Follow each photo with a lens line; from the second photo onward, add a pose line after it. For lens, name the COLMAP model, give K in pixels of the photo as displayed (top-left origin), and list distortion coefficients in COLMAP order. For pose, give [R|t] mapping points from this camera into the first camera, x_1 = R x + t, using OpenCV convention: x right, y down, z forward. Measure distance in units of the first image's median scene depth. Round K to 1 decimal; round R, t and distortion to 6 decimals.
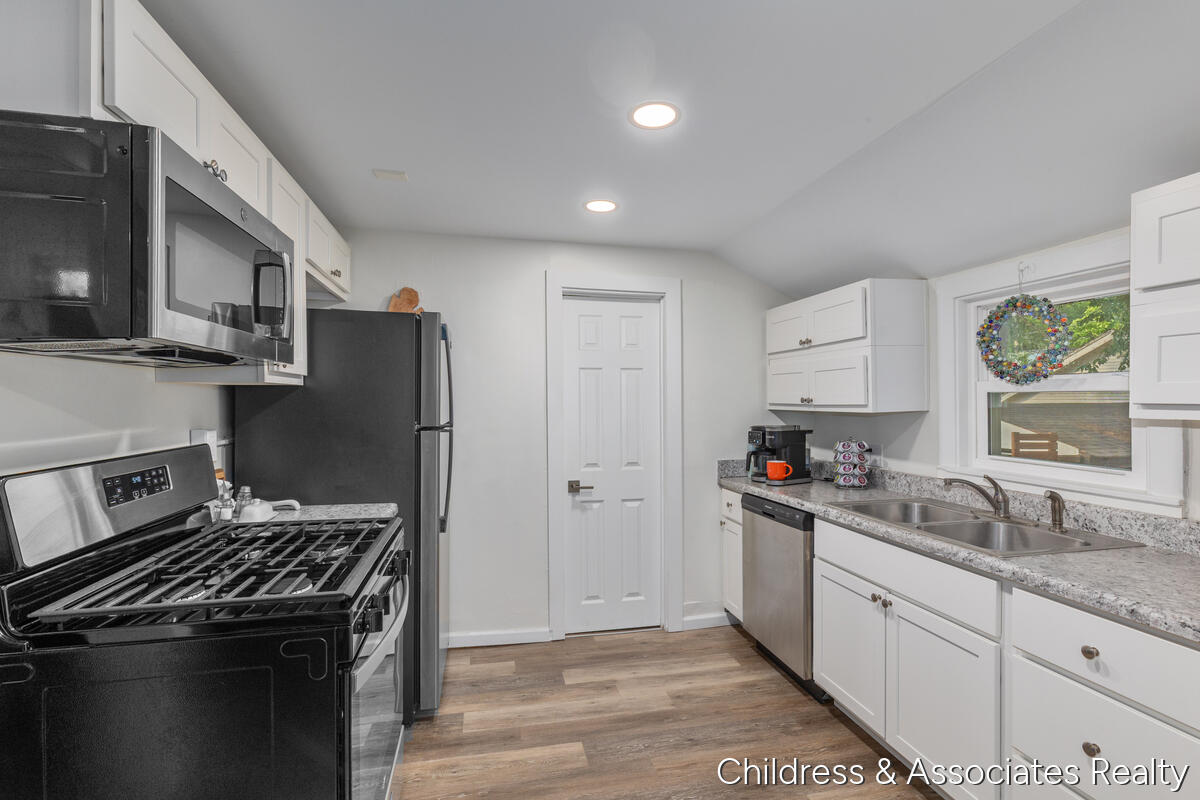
lens RADIAL K [[545.9, 0, 602.6], [0, 545.9, 408.4], [0, 0, 1]] dist [-0.001860, -0.000276]
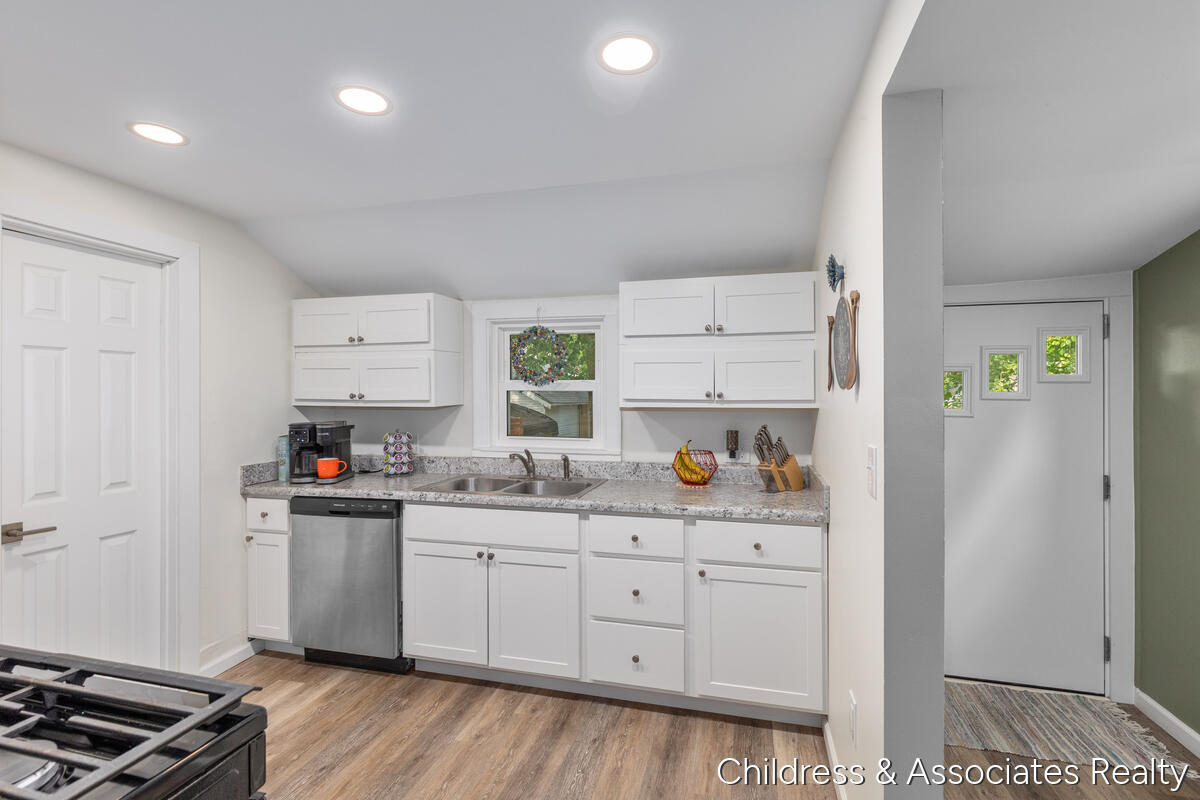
lens RADIAL K [[545.9, 0, 606.7], [0, 545.9, 392.4], [0, 0, 1]] dist [-0.001860, -0.000276]
pose [[0.455129, 0.006459, 0.890402, -0.382506], [0.010394, 0.999867, -0.012565, -0.004795], [-0.890365, 0.014973, 0.455002, 0.133543]]
